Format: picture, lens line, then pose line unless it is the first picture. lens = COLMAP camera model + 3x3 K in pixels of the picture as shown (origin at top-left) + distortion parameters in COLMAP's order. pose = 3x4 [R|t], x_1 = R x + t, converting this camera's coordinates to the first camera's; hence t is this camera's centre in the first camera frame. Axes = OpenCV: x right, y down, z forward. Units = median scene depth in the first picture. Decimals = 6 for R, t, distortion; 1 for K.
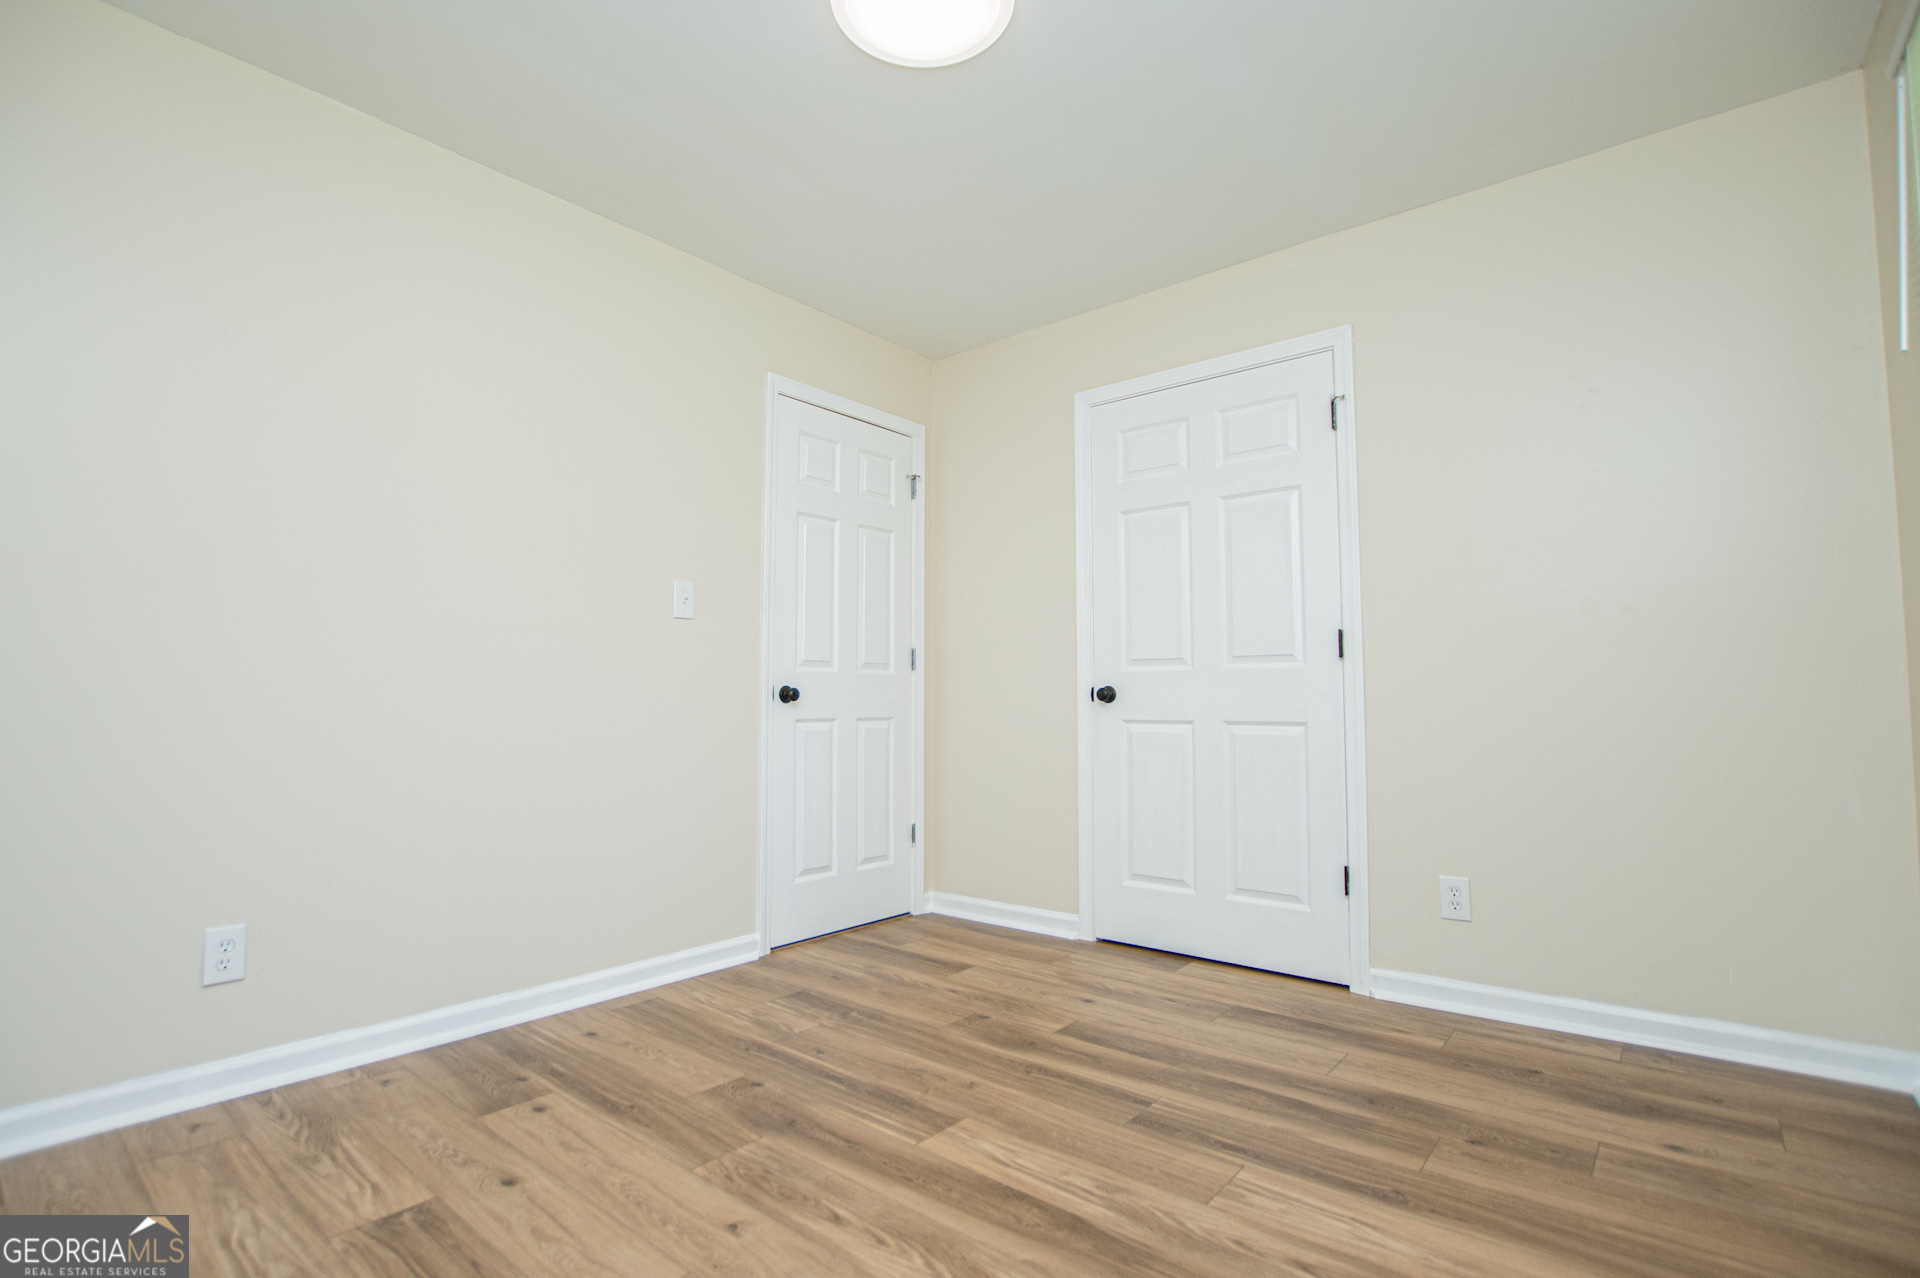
lens RADIAL K [[859.0, 0, 965.5], [0, 859.0, 642.0], [0, 0, 1]] dist [-0.026049, 0.000355]
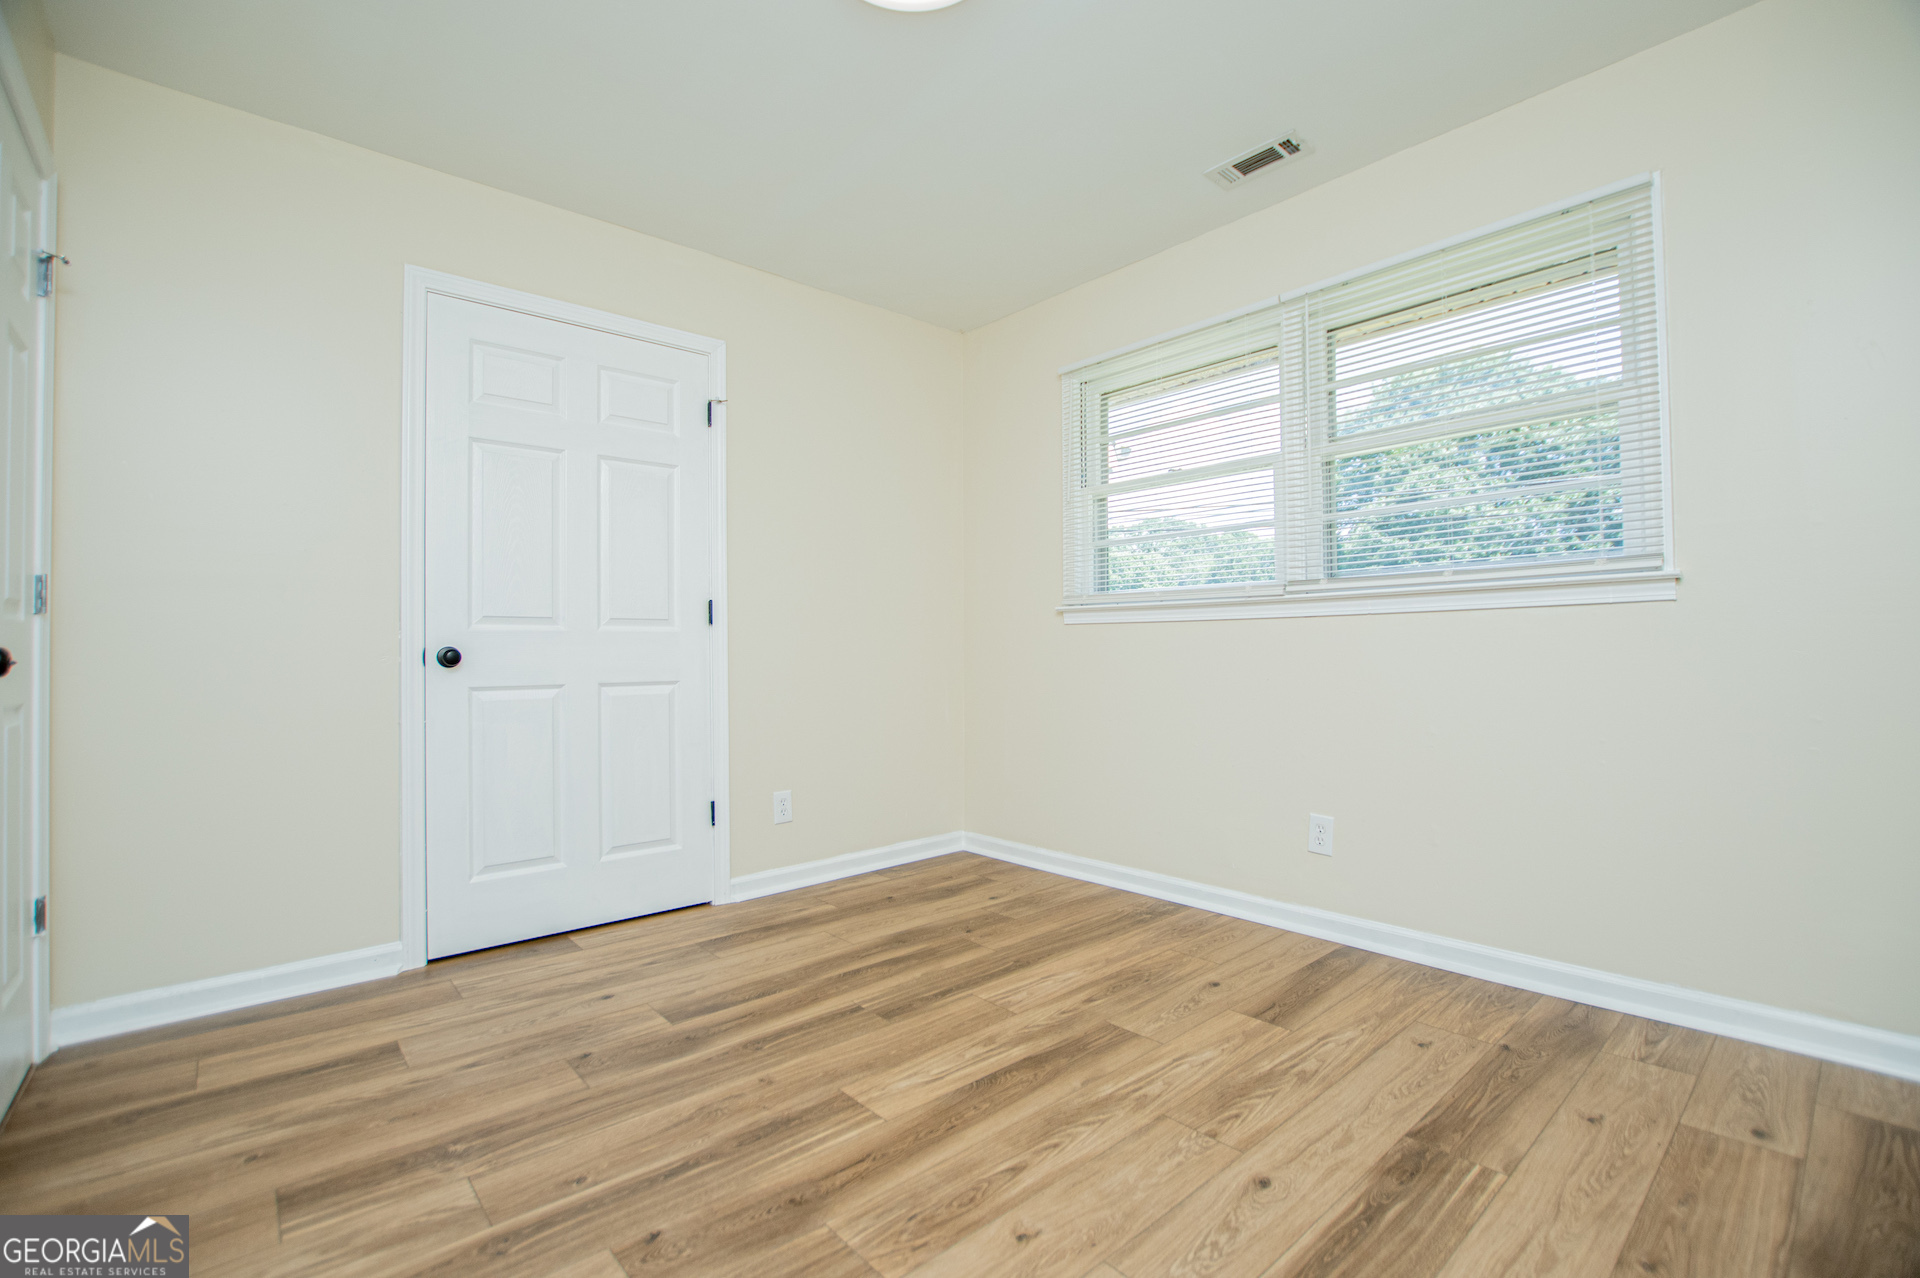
lens RADIAL K [[822.2, 0, 915.5], [0, 822.2, 639.1], [0, 0, 1]] dist [-0.027815, 0.000123]
pose [[0.214617, 0.012851, 0.976614, -0.893565], [-0.054862, 0.998493, -0.001083, 0.037409], [-0.975156, -0.053346, 0.214999, 0.734748]]
